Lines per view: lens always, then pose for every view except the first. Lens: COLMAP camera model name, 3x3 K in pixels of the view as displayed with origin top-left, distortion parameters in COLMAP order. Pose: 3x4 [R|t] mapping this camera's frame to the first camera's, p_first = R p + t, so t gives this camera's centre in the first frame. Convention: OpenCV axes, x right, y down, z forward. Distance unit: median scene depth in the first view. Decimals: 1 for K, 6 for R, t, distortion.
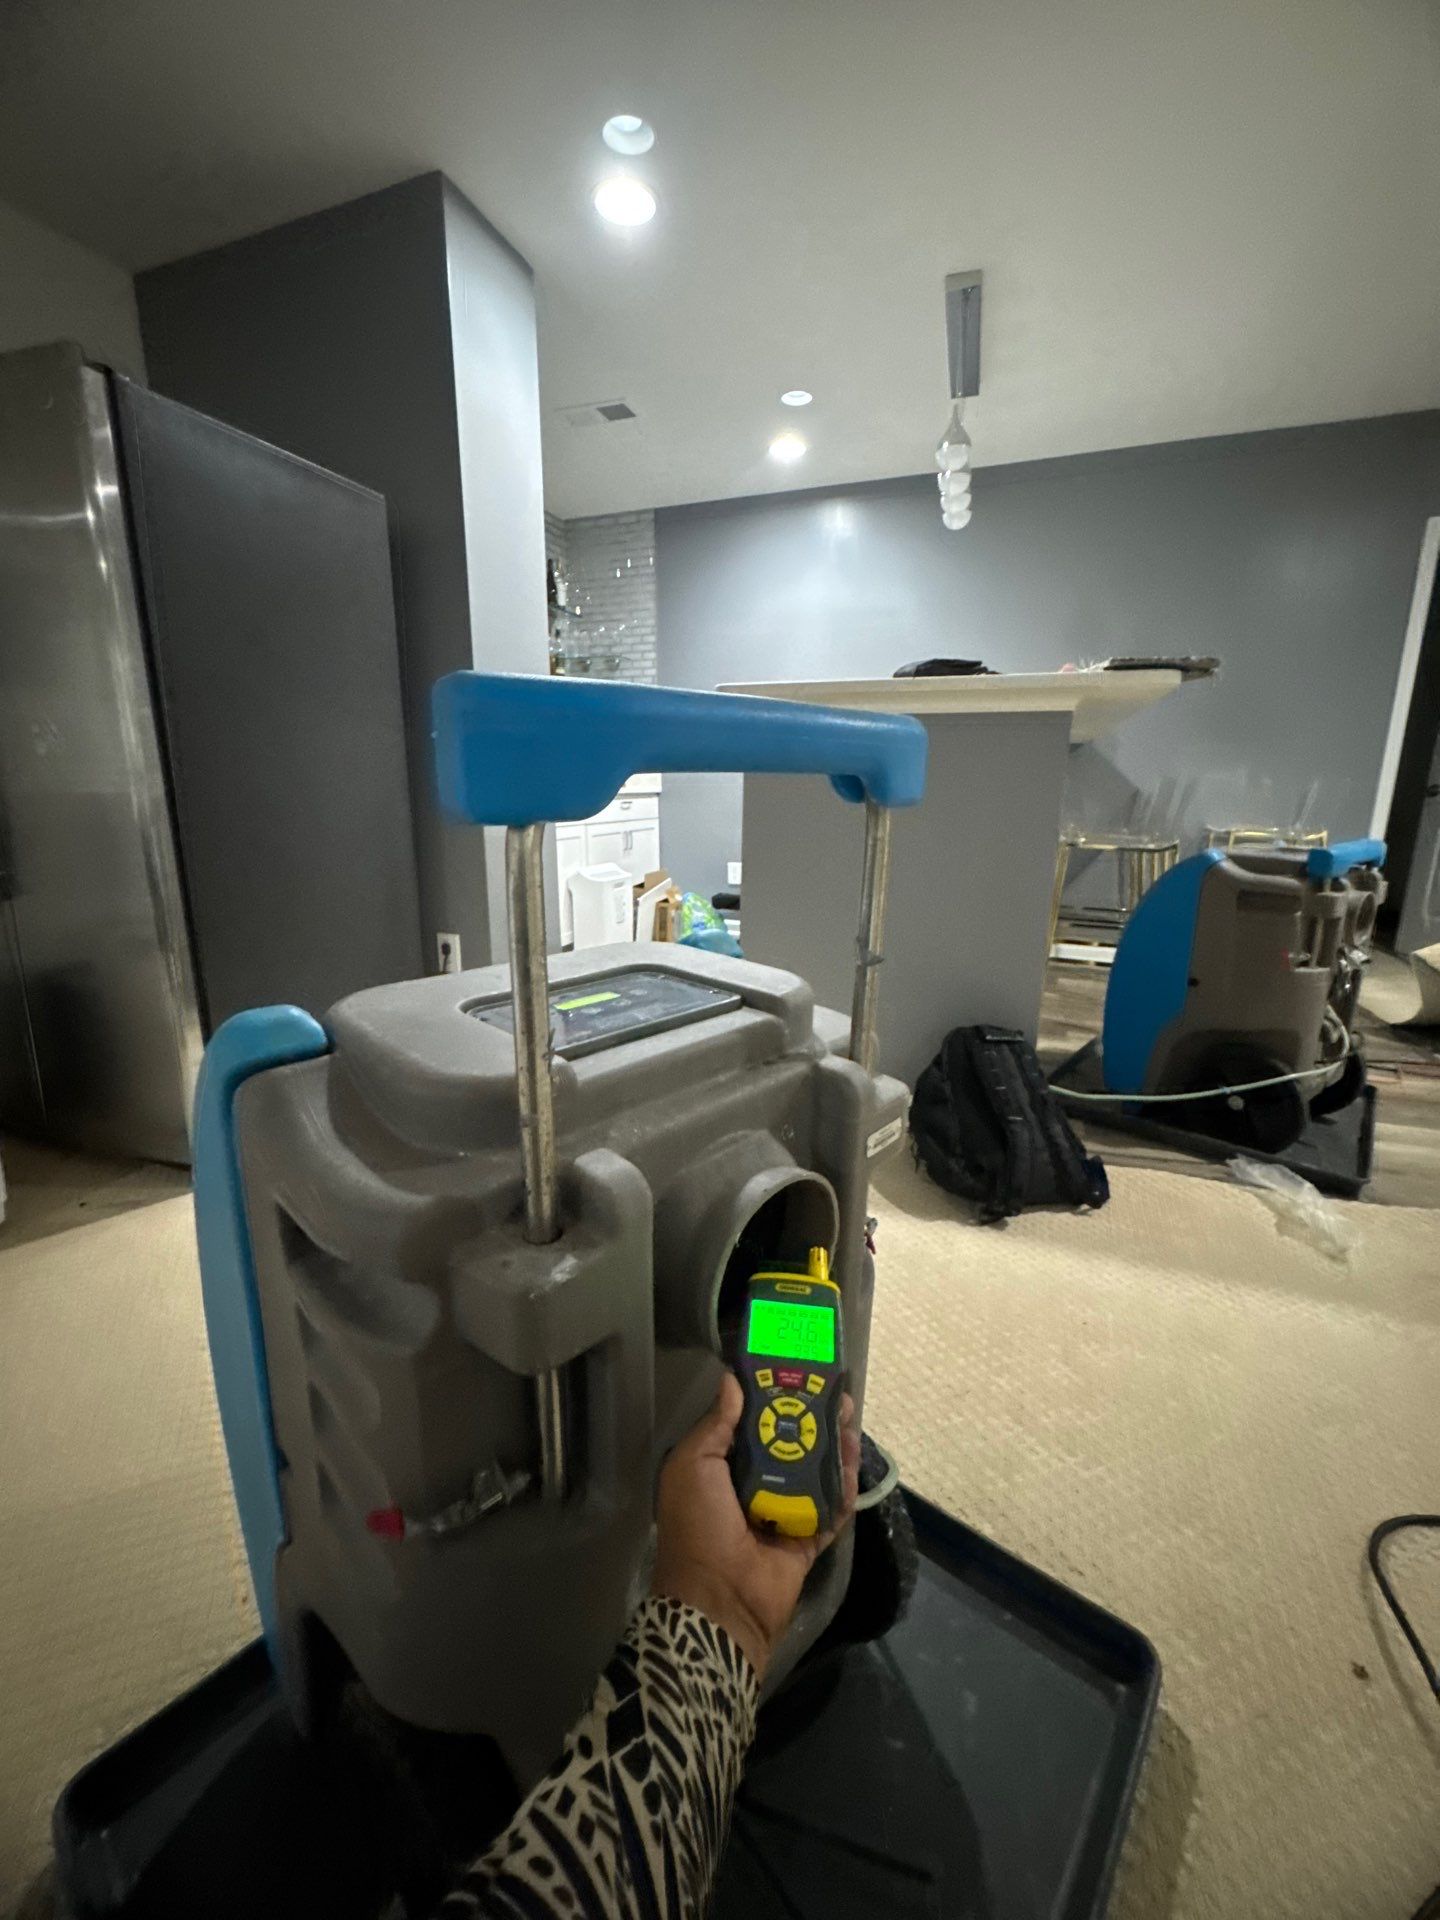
lens RADIAL K [[772.2, 0, 718.9], [0, 772.2, 956.6], [0, 0, 1]] dist [0.004008, -0.000181]
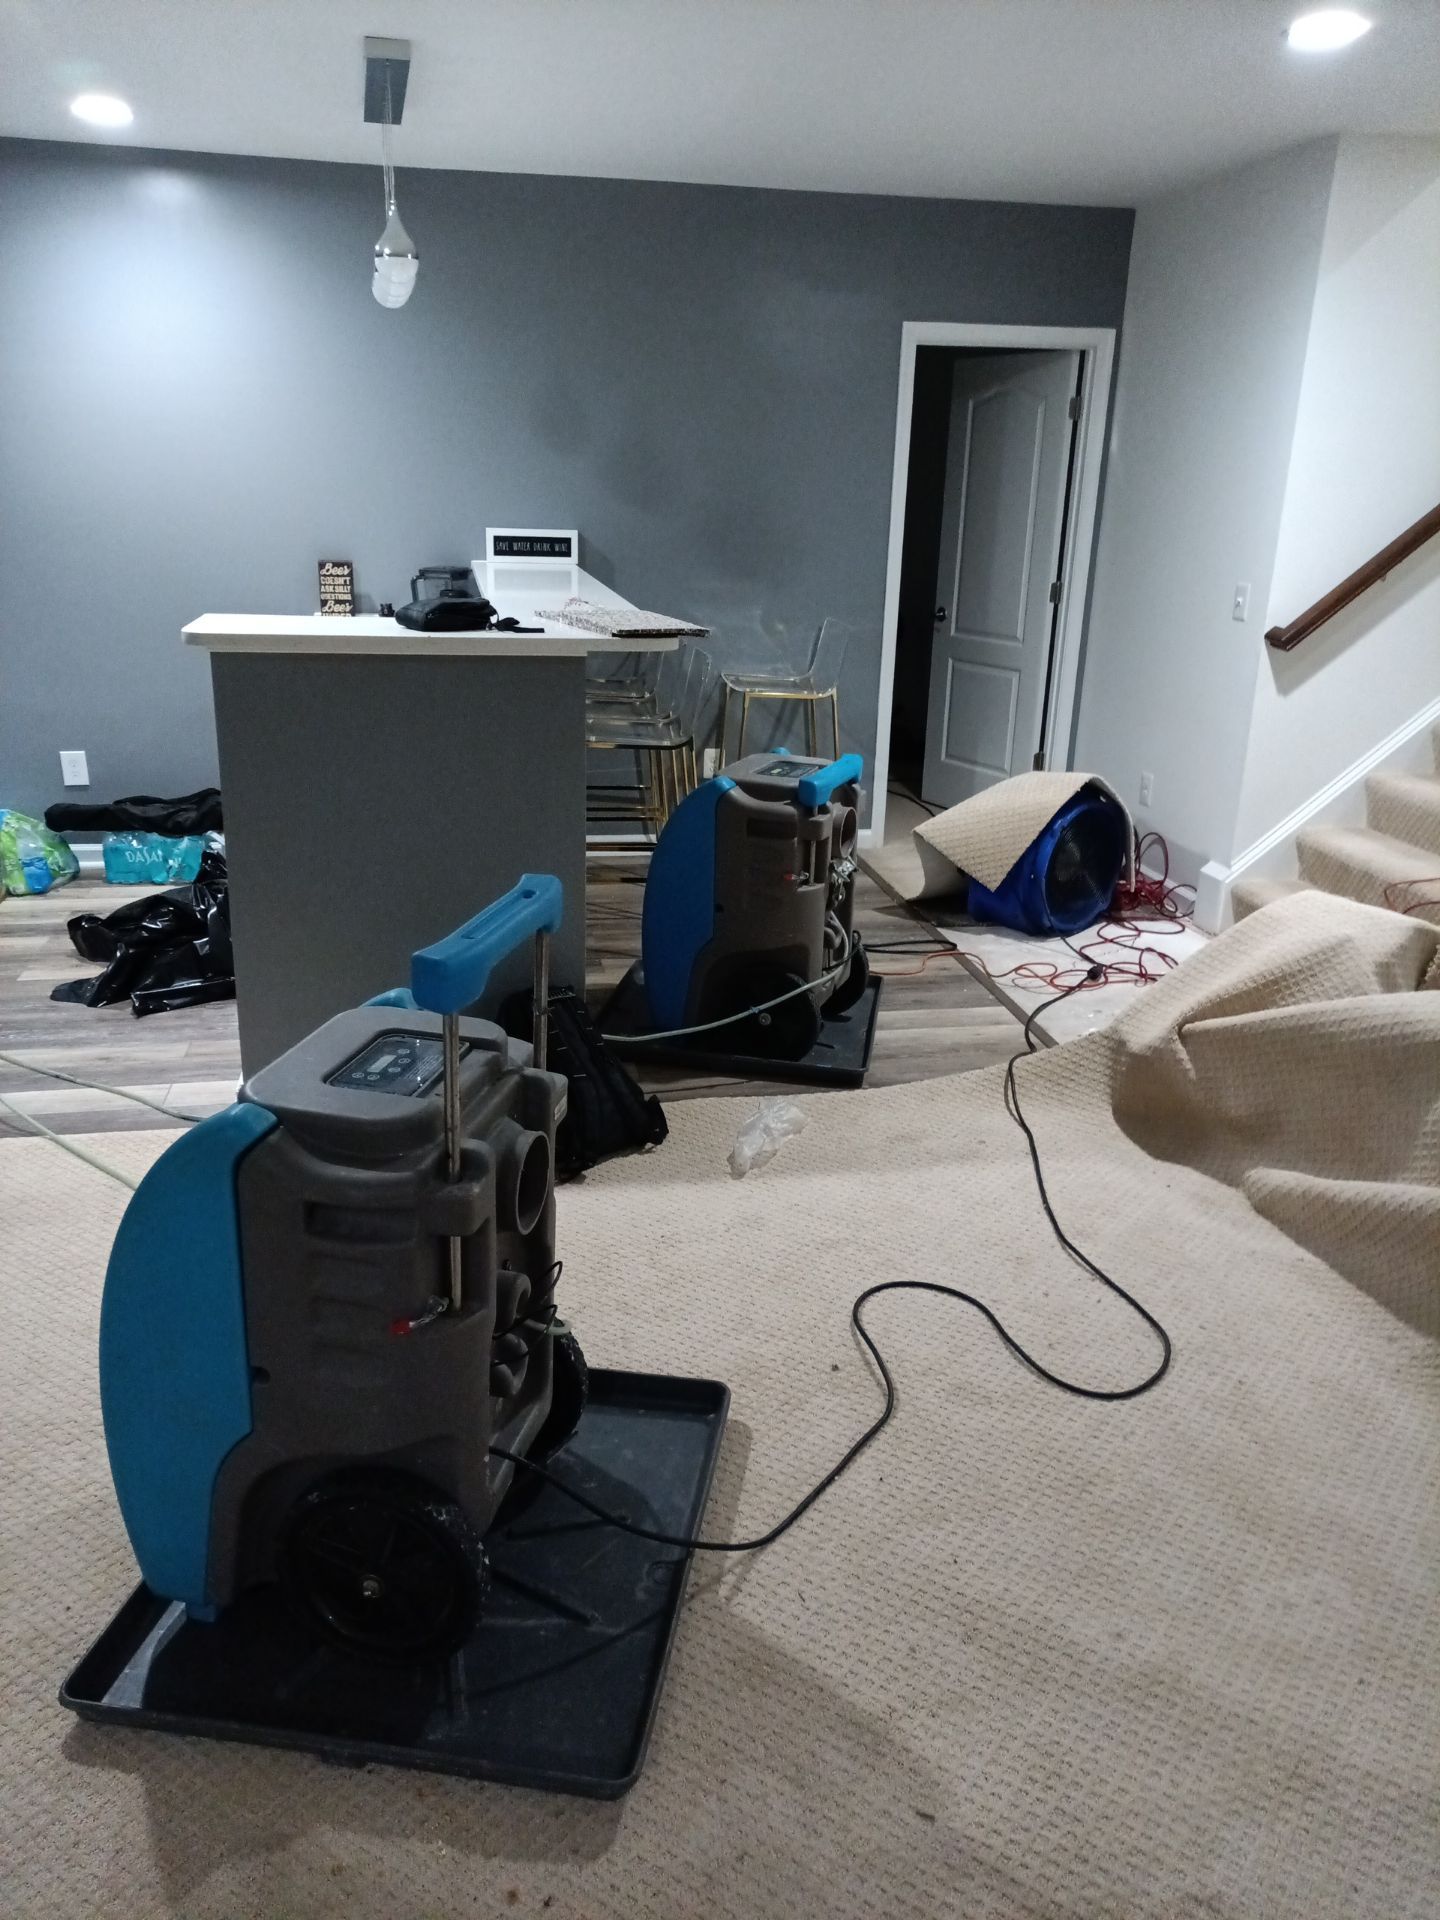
lens RADIAL K [[1469.5, 0, 721.5], [0, 1469.5, 957.2], [0, 0, 1]] dist [0.056140, 0.002185]
pose [[0.853906, -0.151490, 0.497890, -0.364025], [0.094115, 0.985873, 0.138555, -0.177840], [-0.511846, -0.071454, 0.856100, -0.676359]]
